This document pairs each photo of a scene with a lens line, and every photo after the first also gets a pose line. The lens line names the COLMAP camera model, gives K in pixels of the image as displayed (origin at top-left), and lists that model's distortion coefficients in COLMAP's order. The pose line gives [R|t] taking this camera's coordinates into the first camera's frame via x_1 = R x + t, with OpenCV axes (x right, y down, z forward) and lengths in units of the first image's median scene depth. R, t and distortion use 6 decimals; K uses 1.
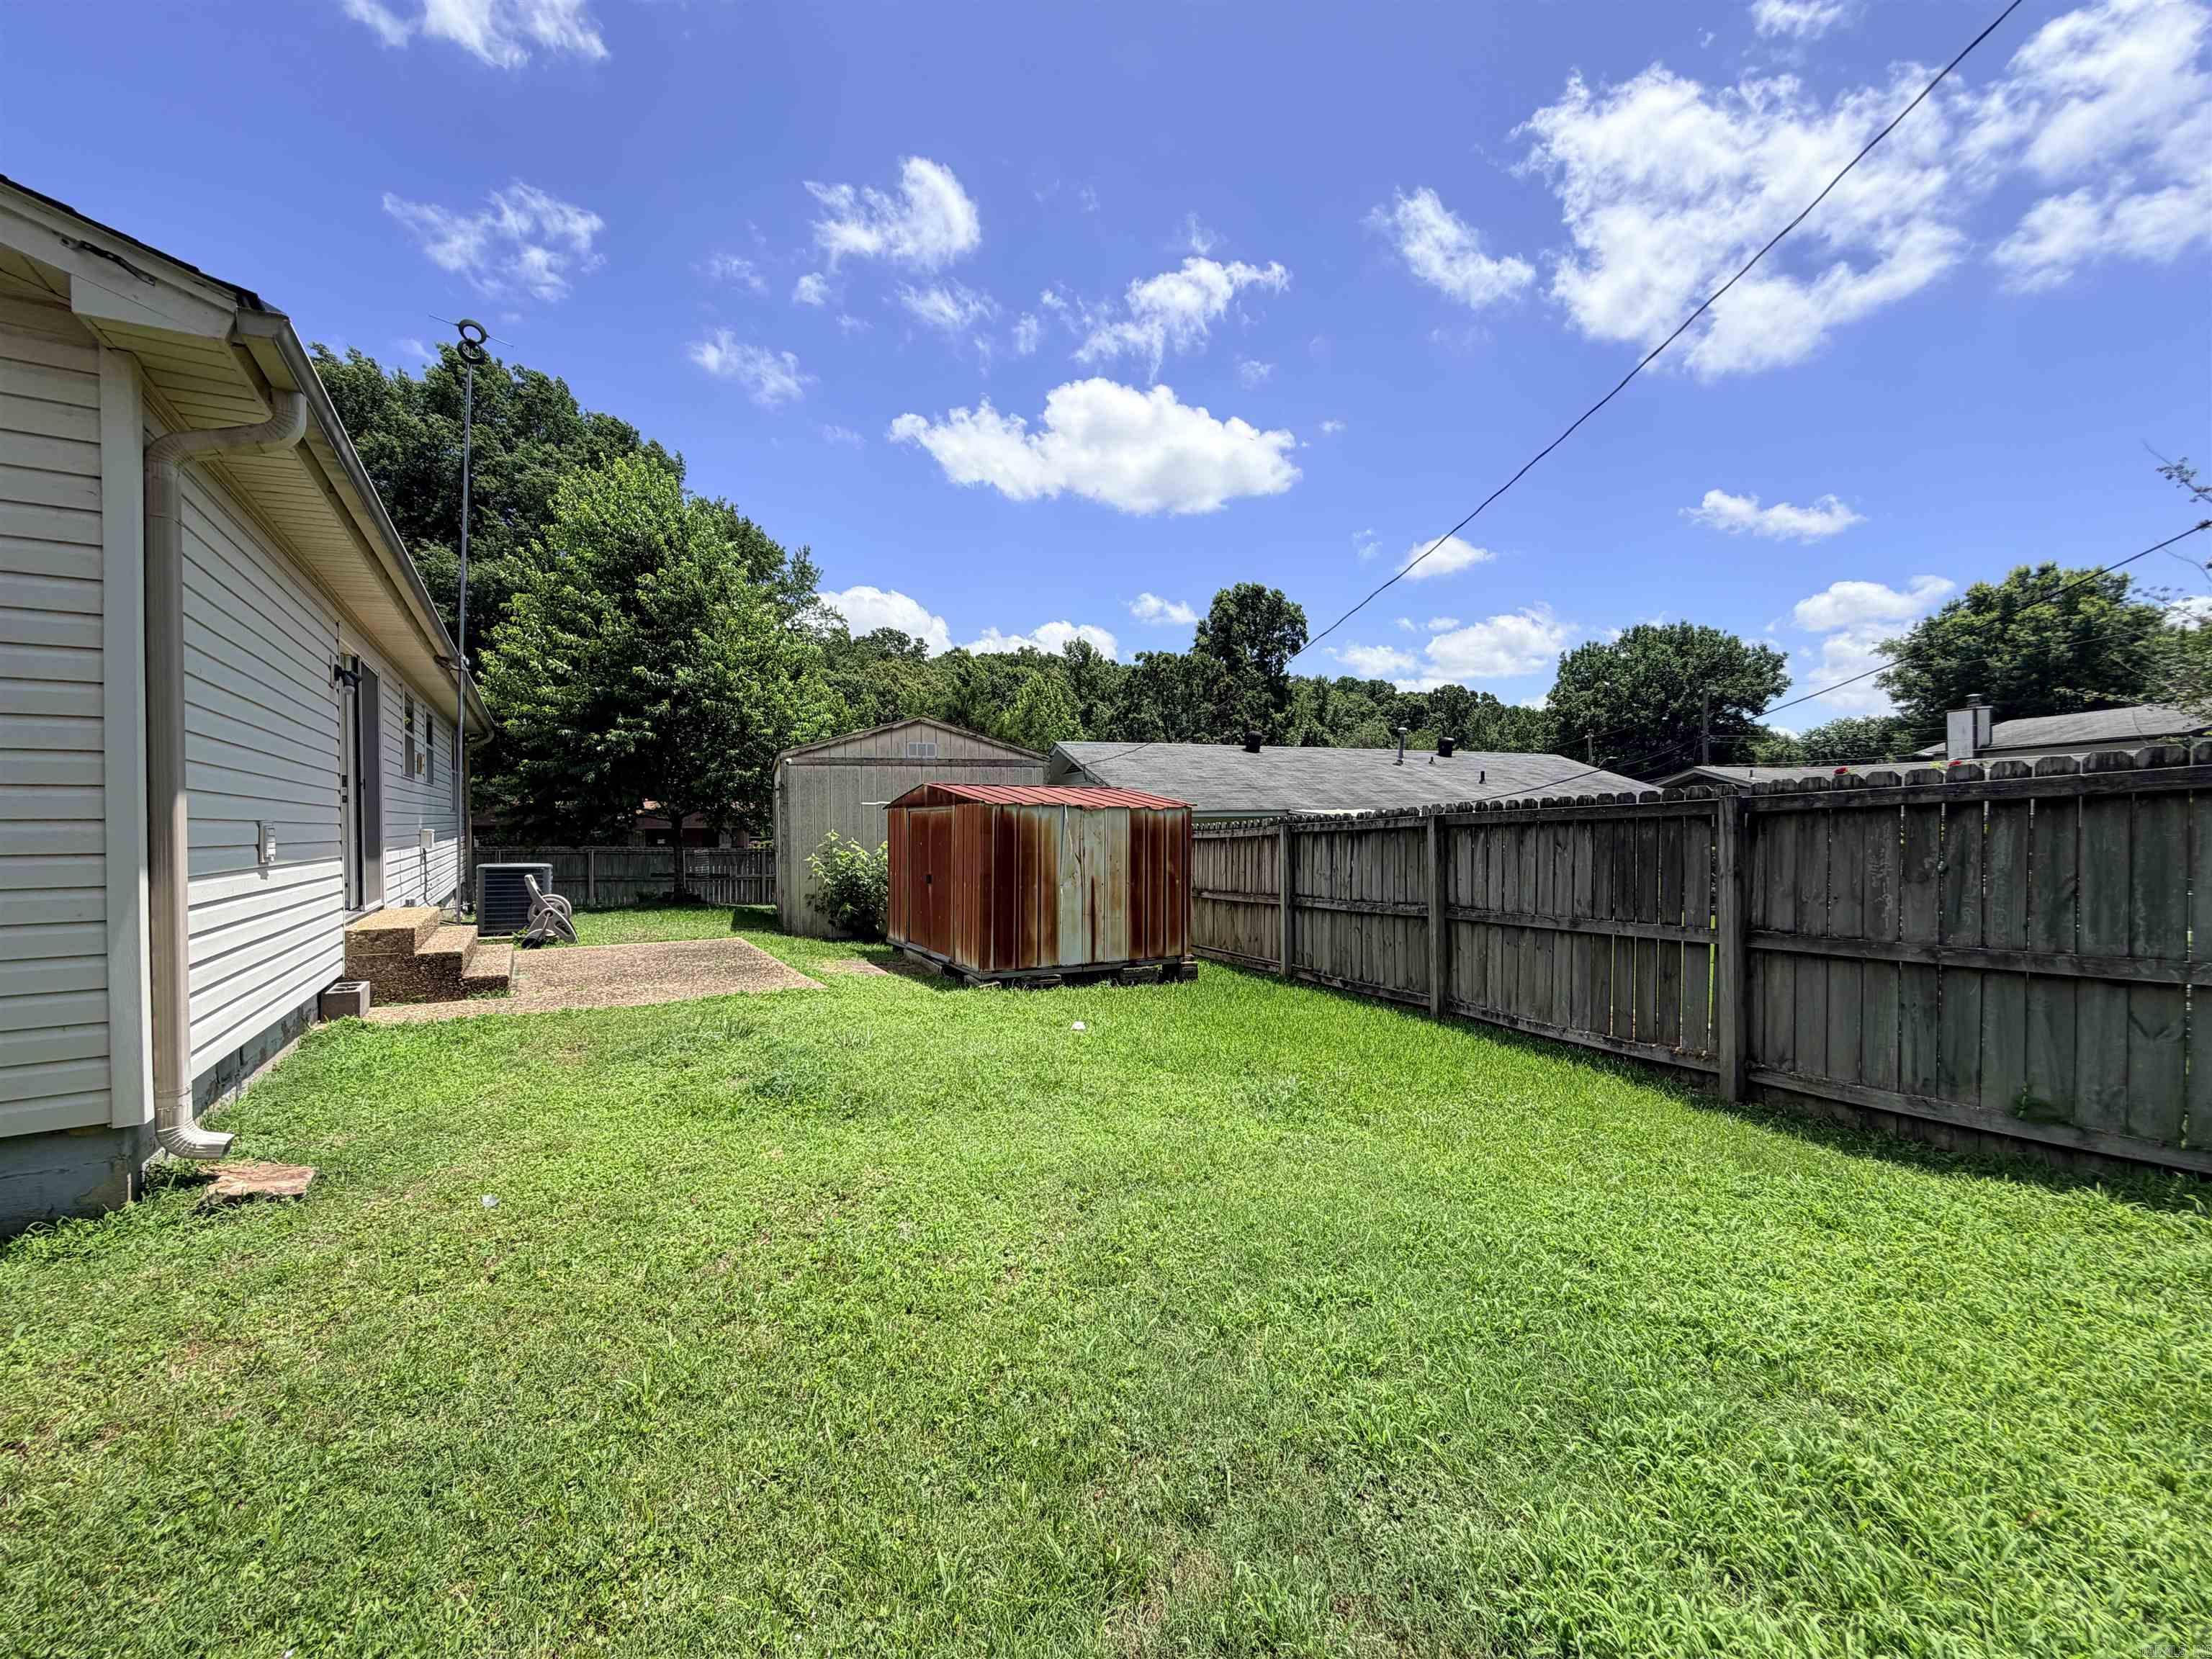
lens RADIAL K [[884.7, 0, 1106.0], [0, 884.7, 829.5], [0, 0, 1]] dist [0.000126, -0.000025]
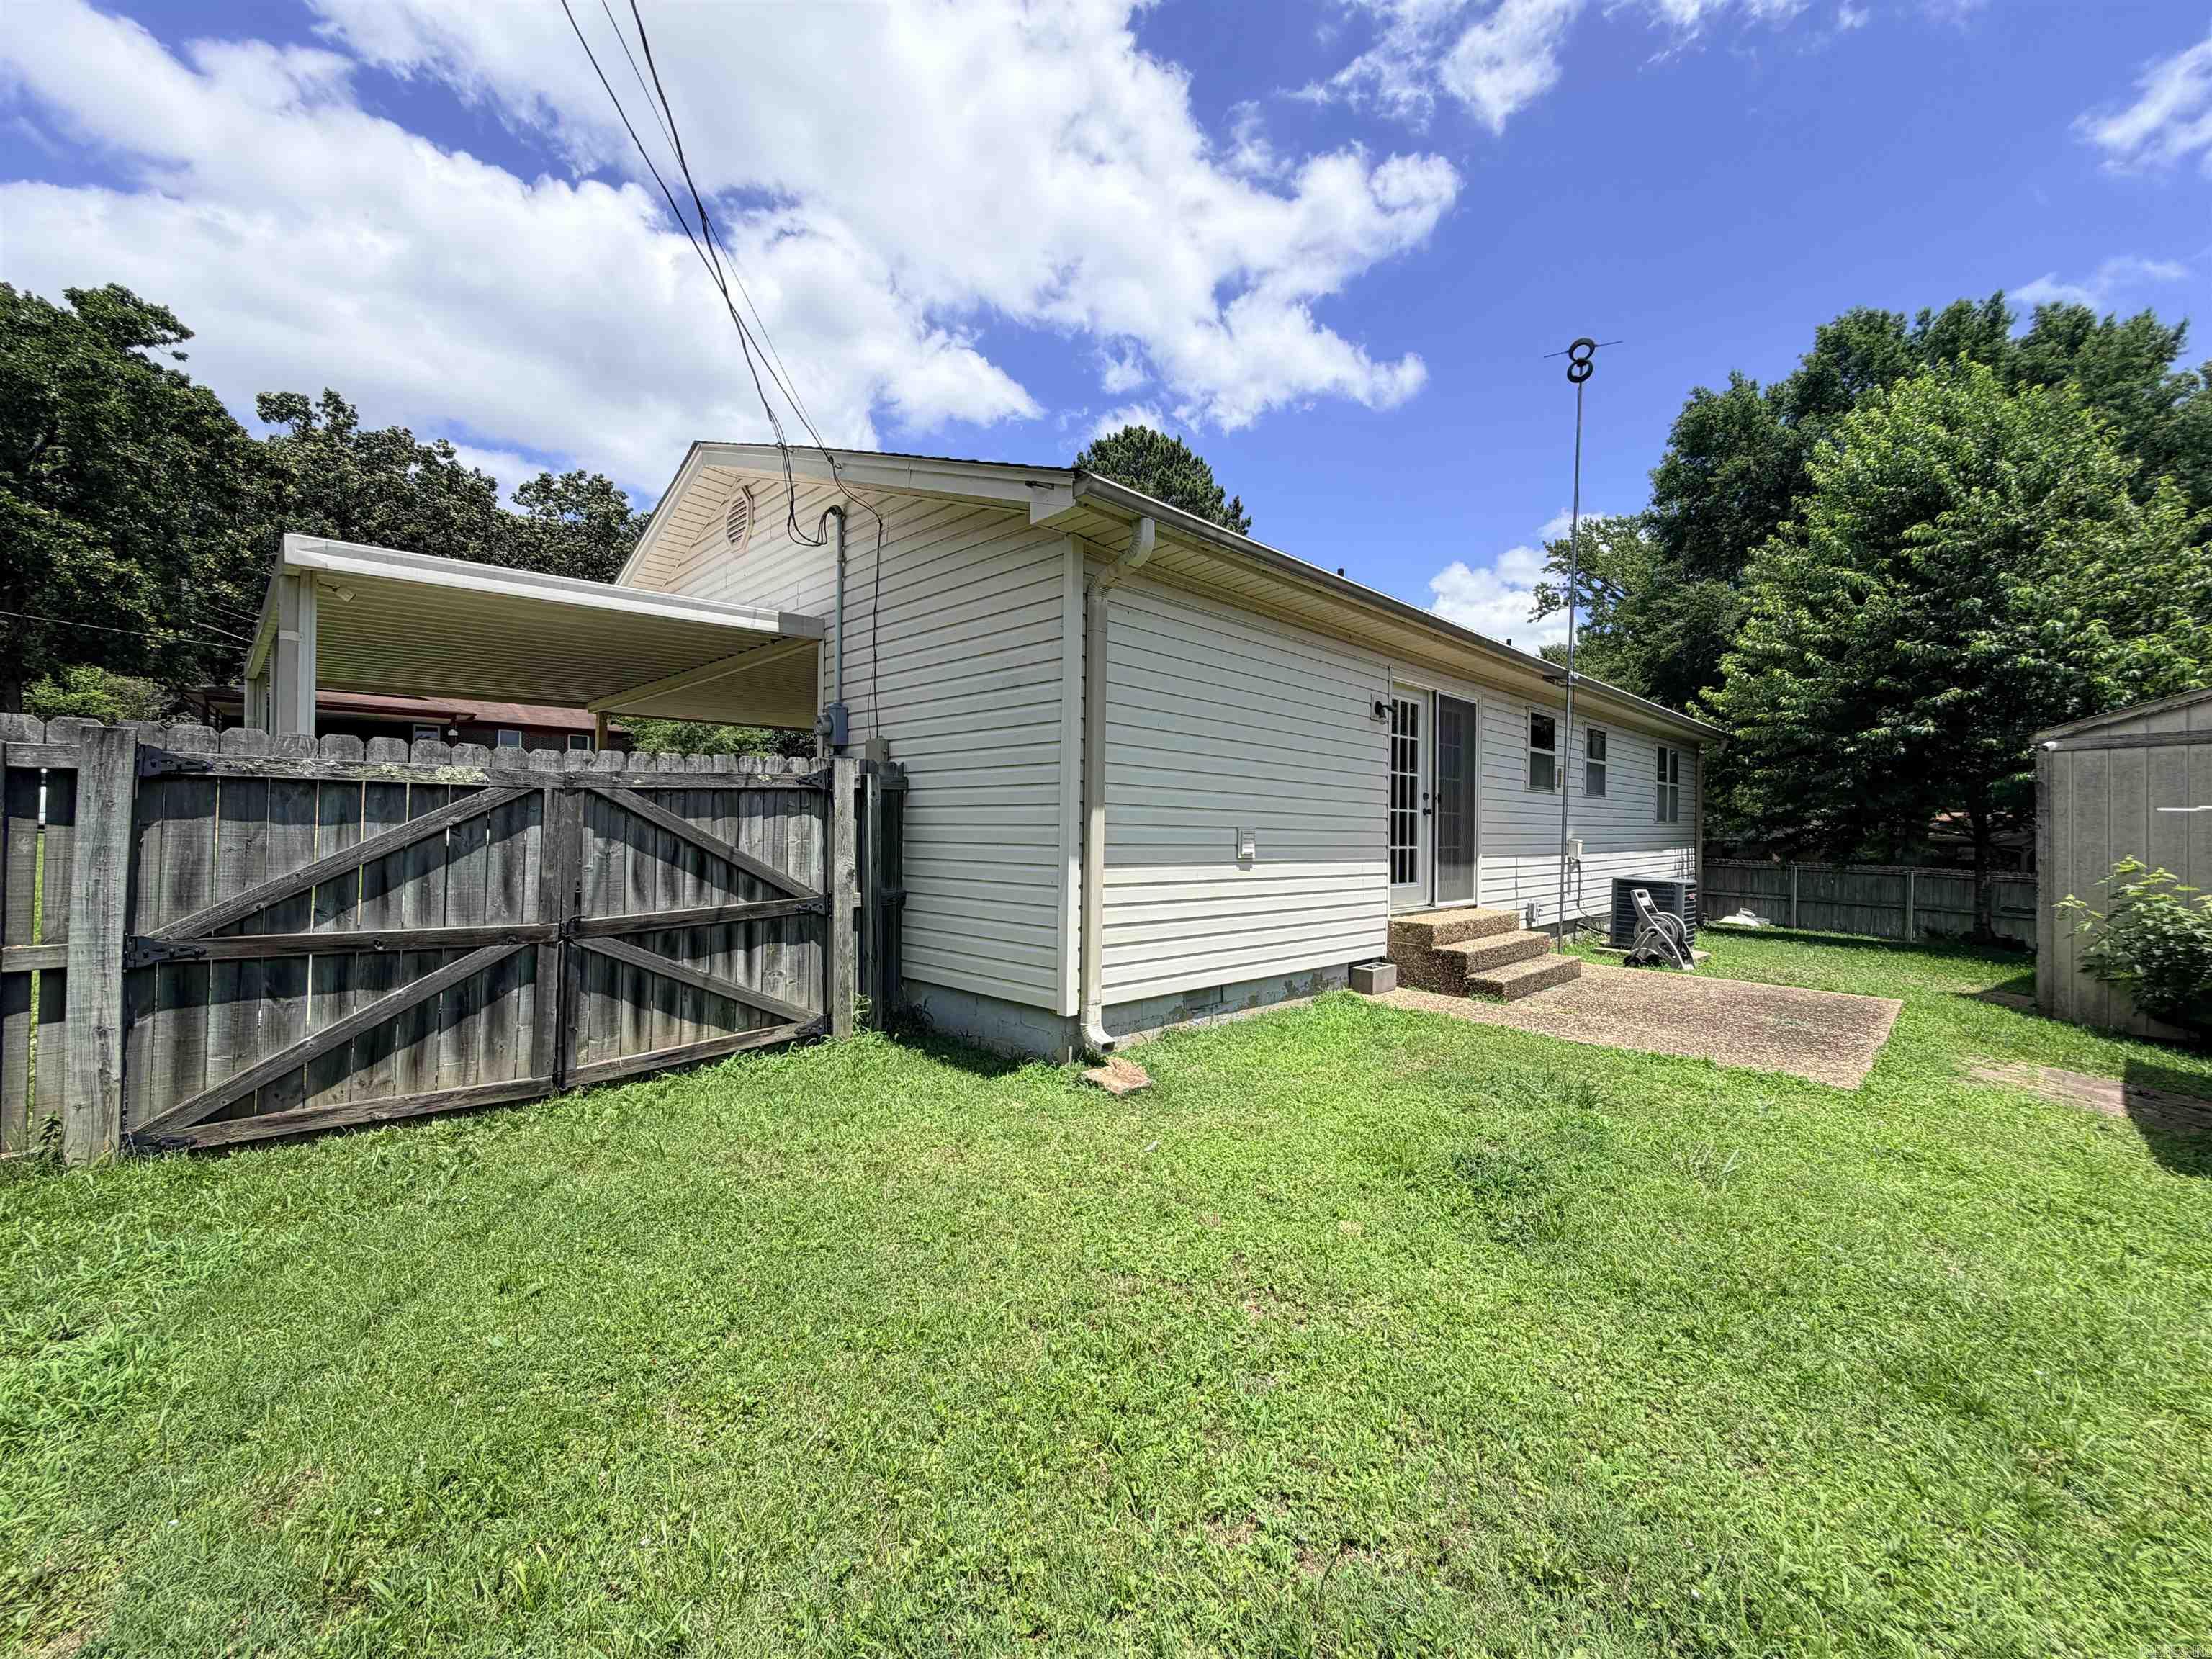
lens RADIAL K [[884.7, 0, 1106.0], [0, 884.7, 829.5], [0, 0, 1]] dist [0.000126, -0.000025]
pose [[0.229782, 0.014460, -0.973135, 0.141819], [-0.028544, 0.999560, 0.008112, -0.005238], [0.972823, 0.025913, 0.230094, 0.208714]]
